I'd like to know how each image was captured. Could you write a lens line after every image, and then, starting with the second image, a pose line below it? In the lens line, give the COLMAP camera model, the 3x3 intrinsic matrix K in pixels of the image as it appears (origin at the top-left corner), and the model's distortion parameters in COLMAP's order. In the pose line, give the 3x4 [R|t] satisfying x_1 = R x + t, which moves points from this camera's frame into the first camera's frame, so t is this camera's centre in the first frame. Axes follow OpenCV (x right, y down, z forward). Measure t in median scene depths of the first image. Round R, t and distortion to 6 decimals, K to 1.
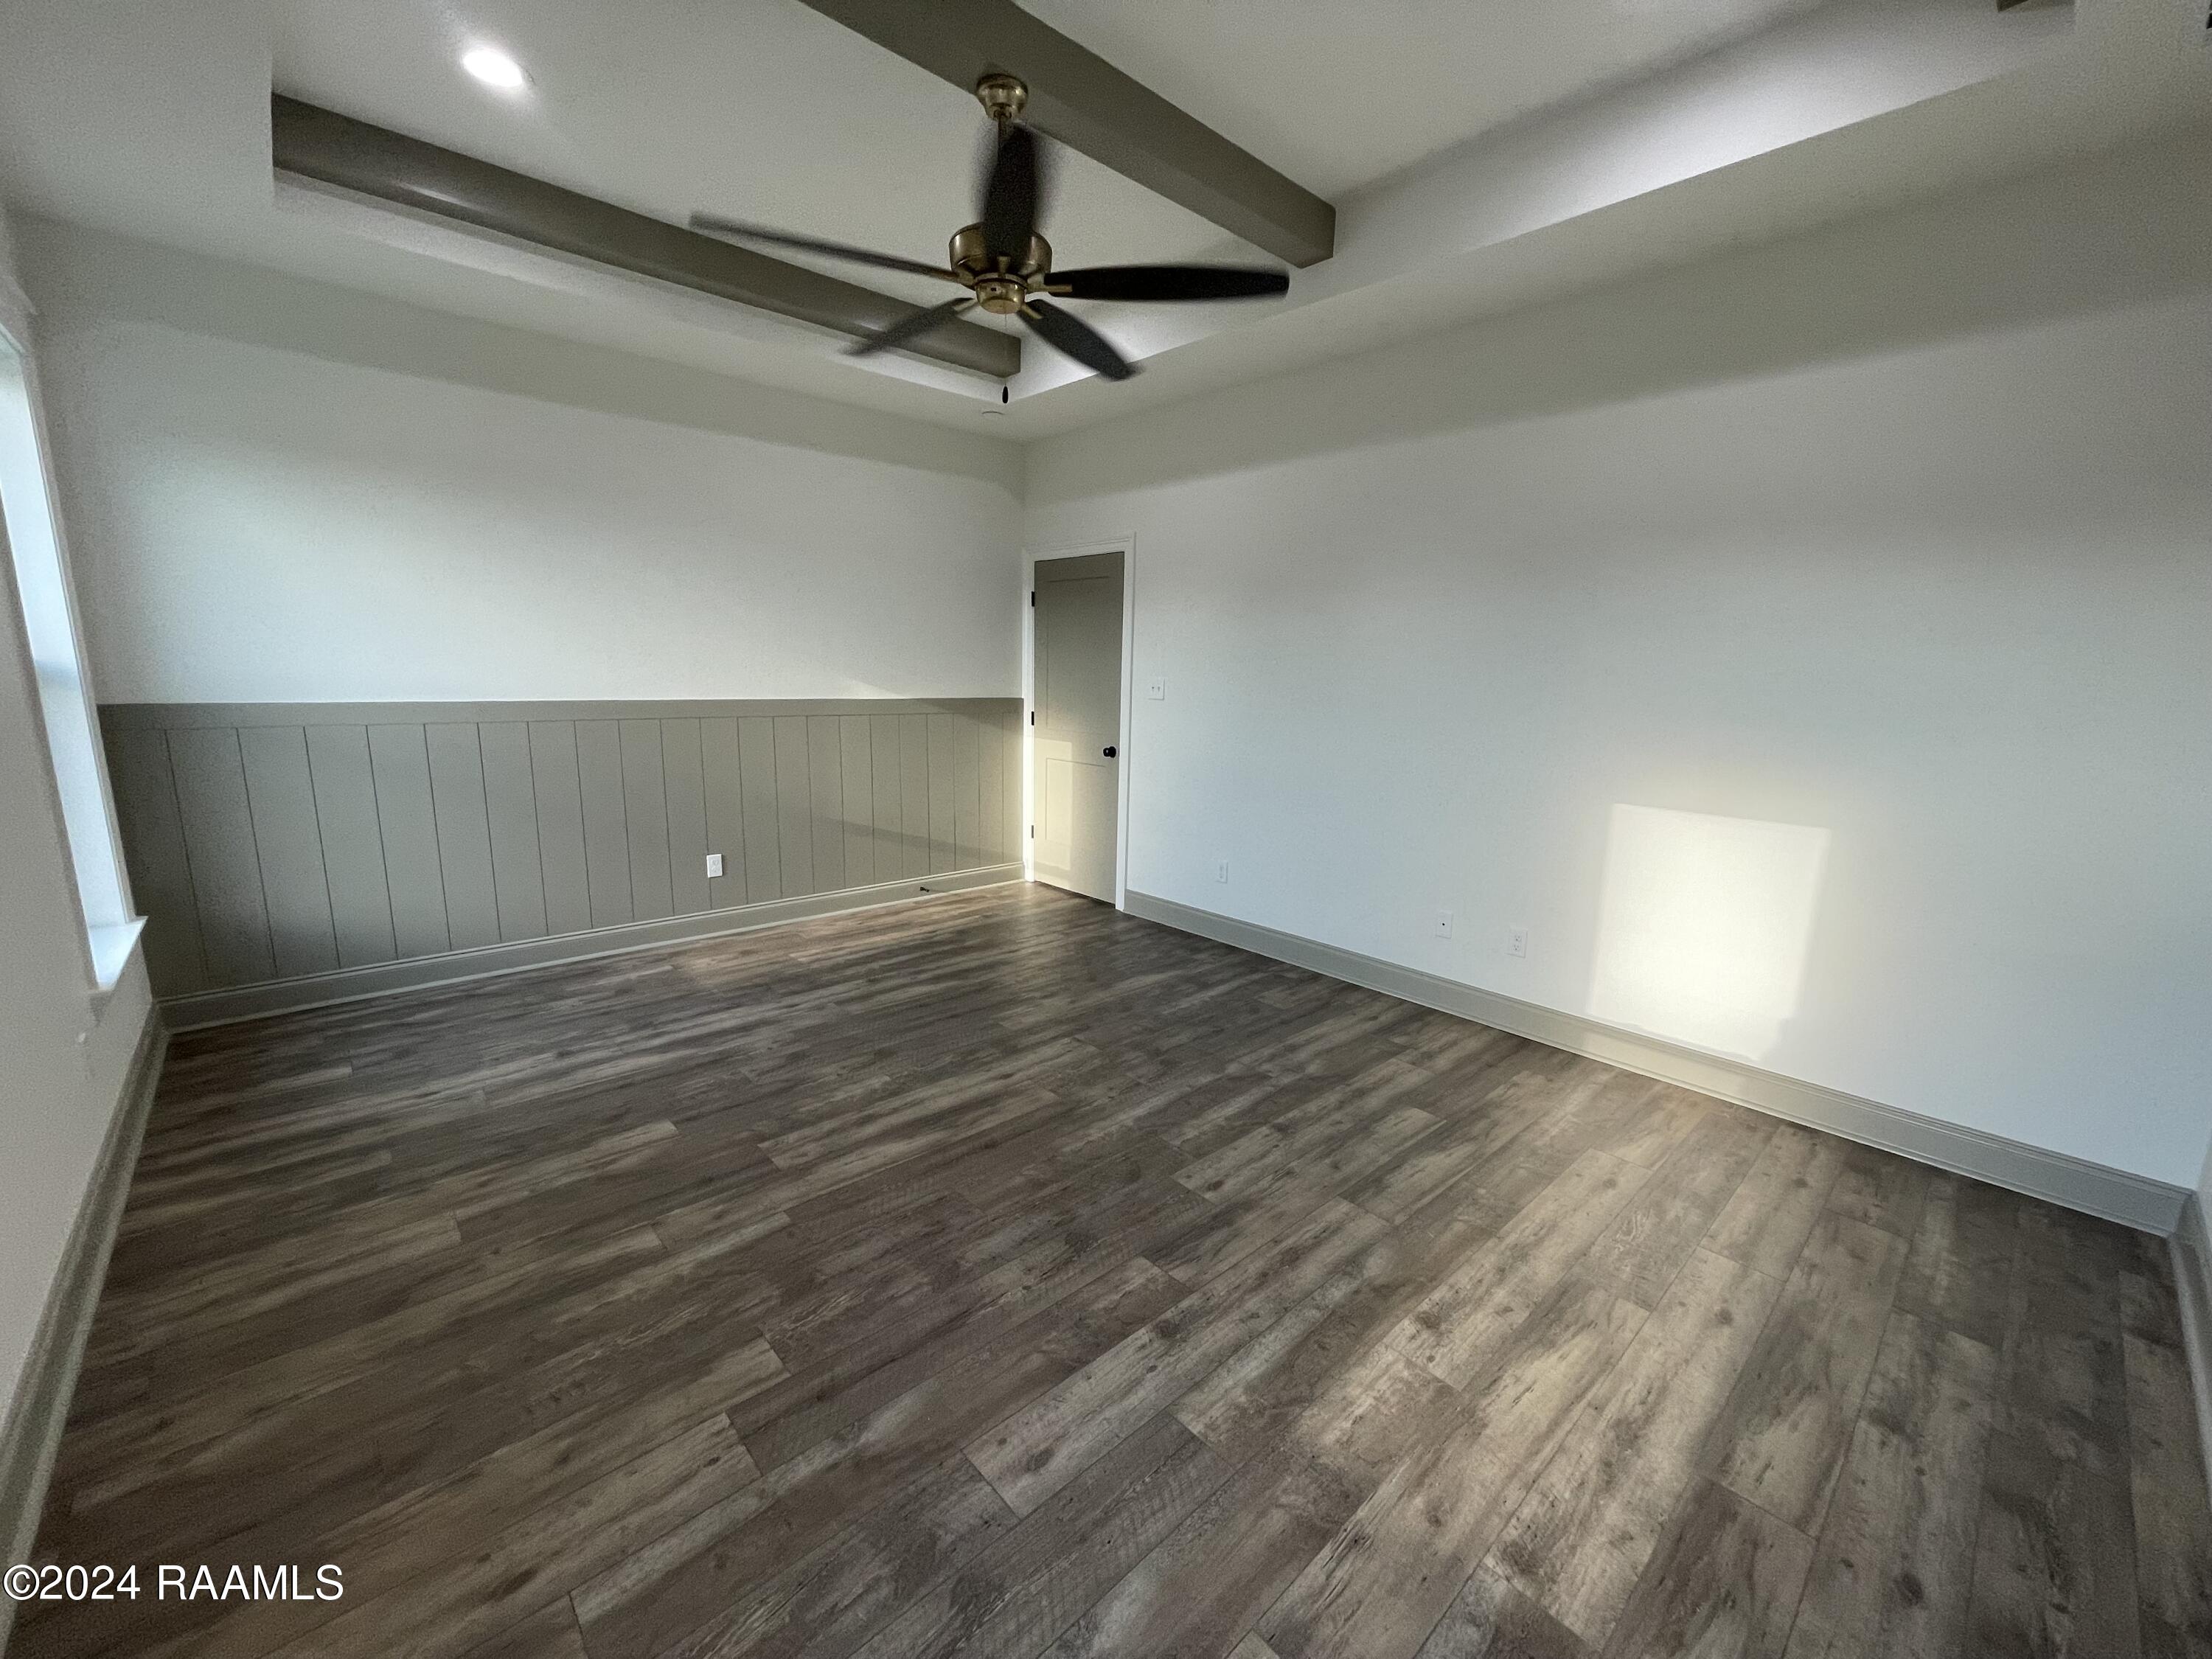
lens RADIAL K [[889.1, 0, 1105.6], [0, 889.1, 834.4], [0, 0, 1]] dist [-0.002157, 0.000894]
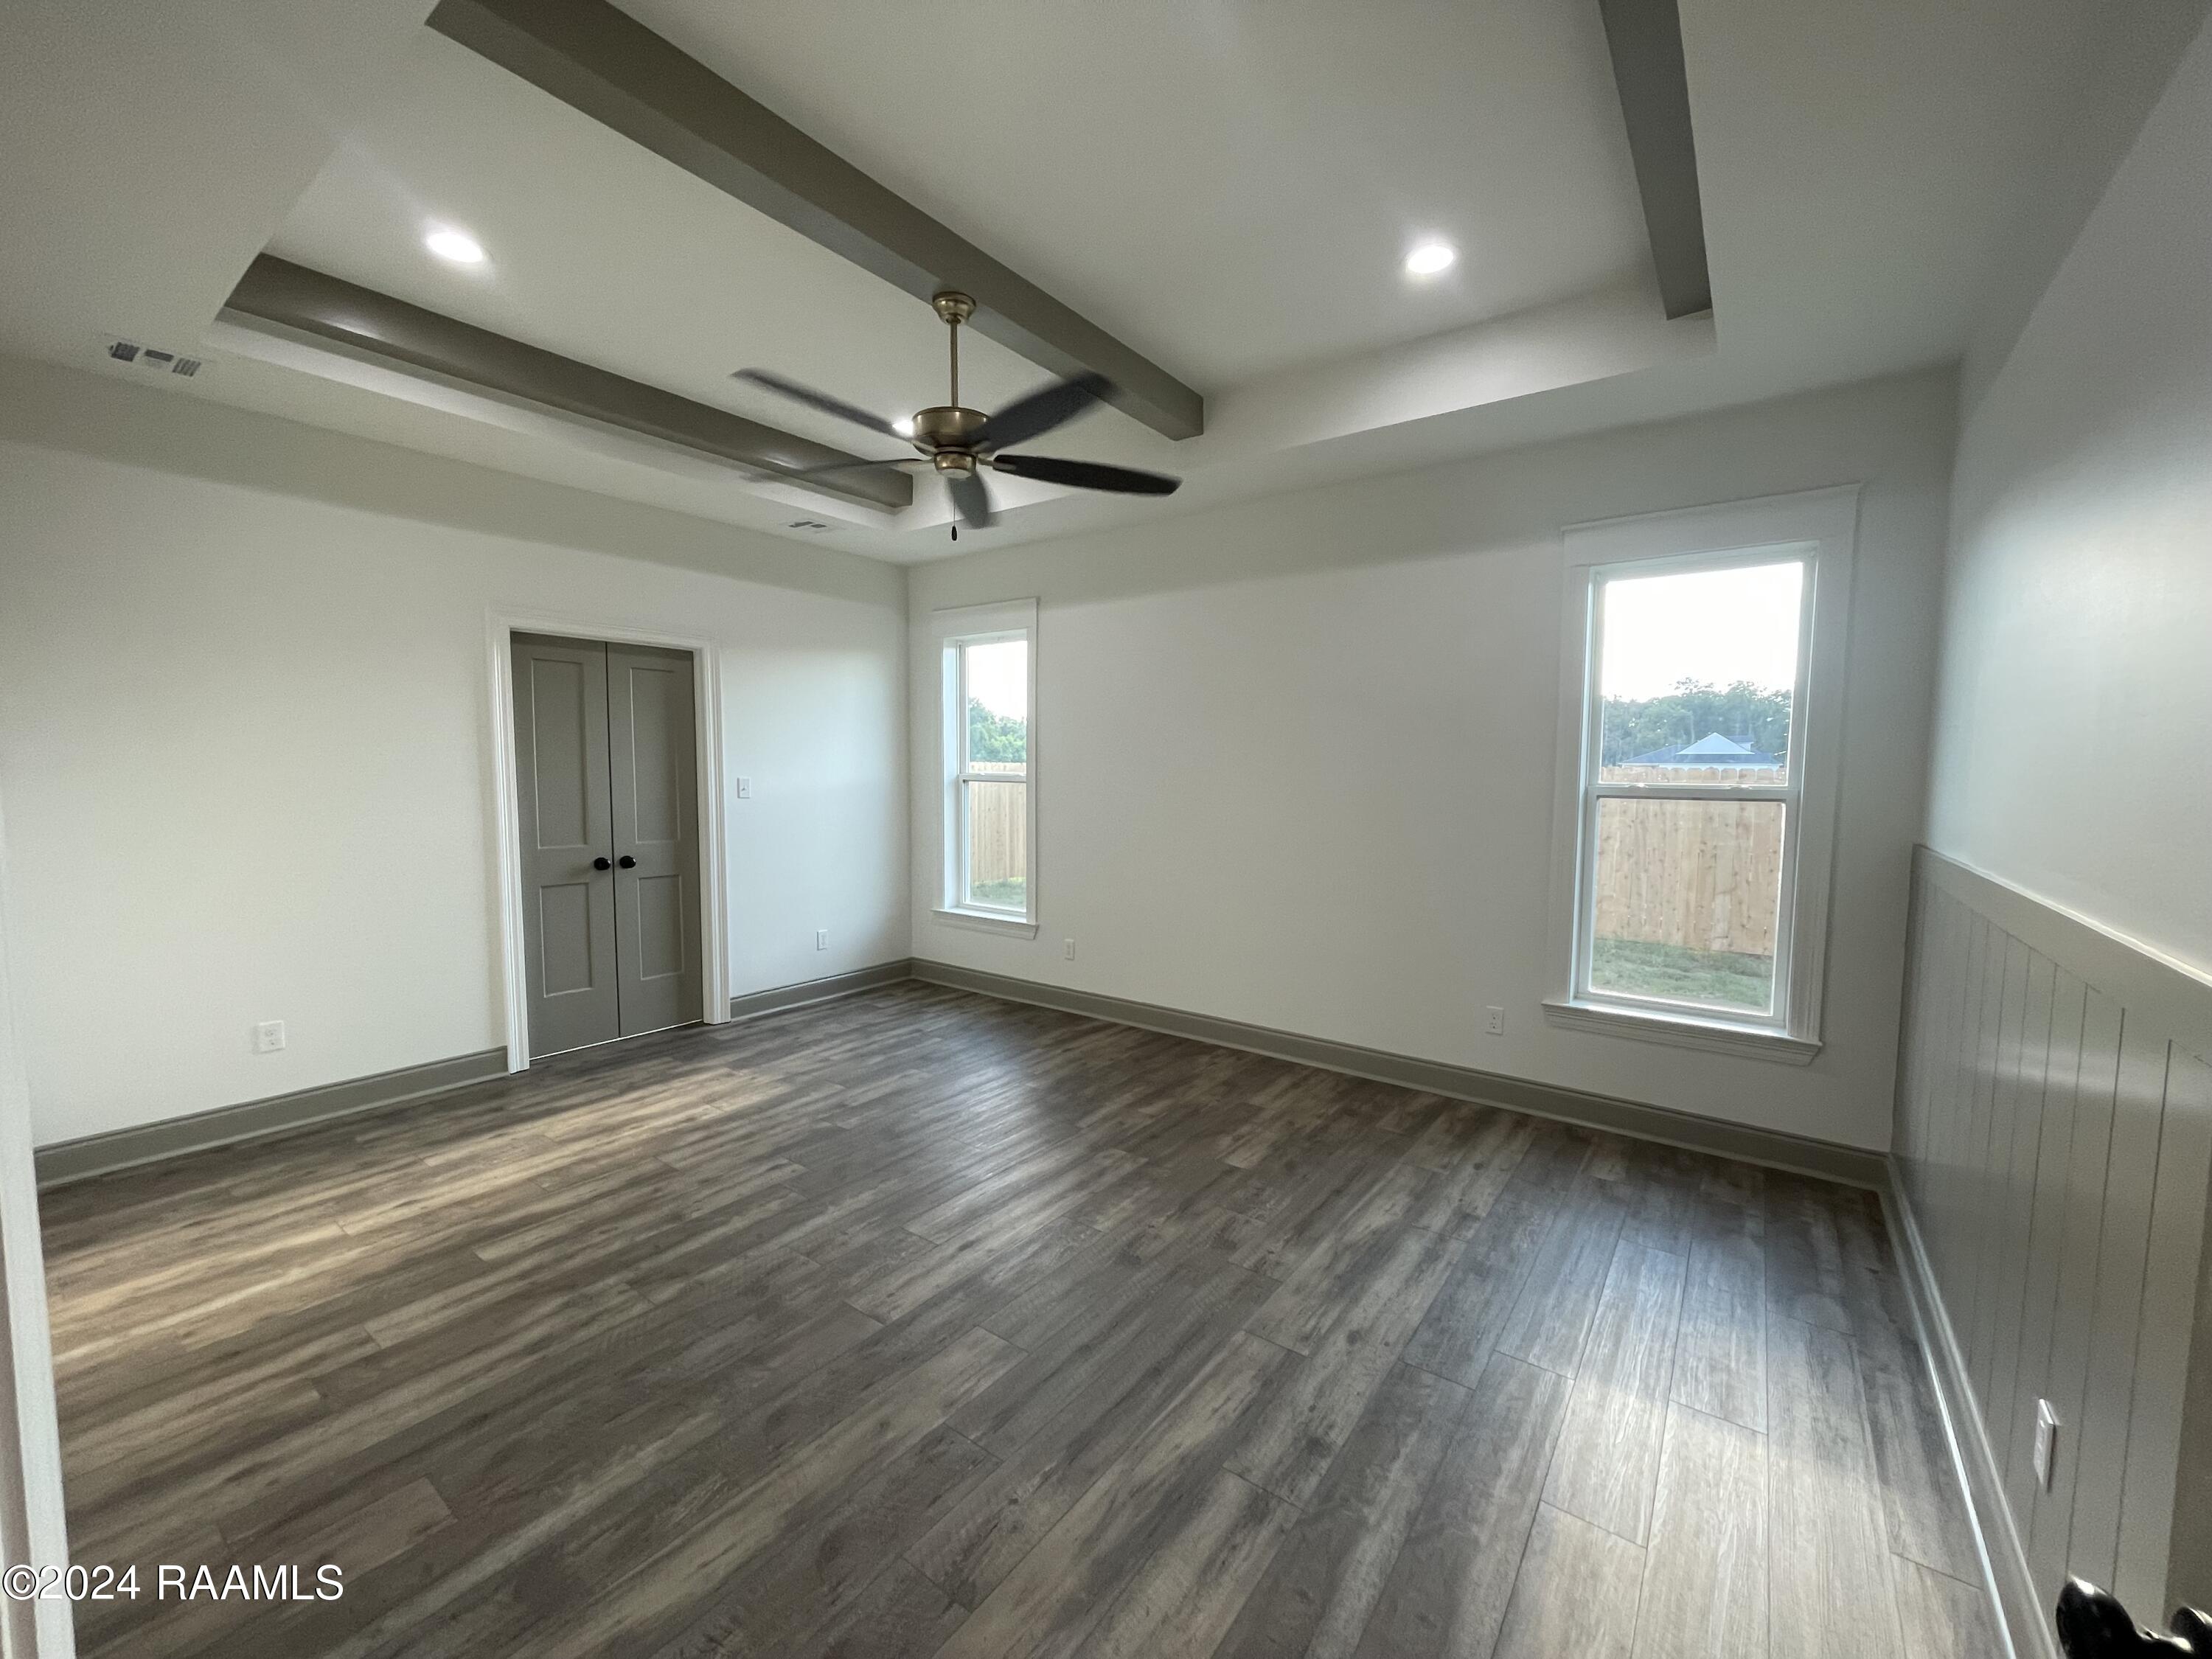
lens RADIAL K [[889.1, 0, 1105.6], [0, 889.1, 834.4], [0, 0, 1]] dist [-0.002157, 0.000894]
pose [[-0.981331, -0.016463, -0.191620, -0.086562], [-0.065176, 0.965842, 0.250802, -0.400654], [0.180945, 0.258609, -0.948884, 2.063017]]
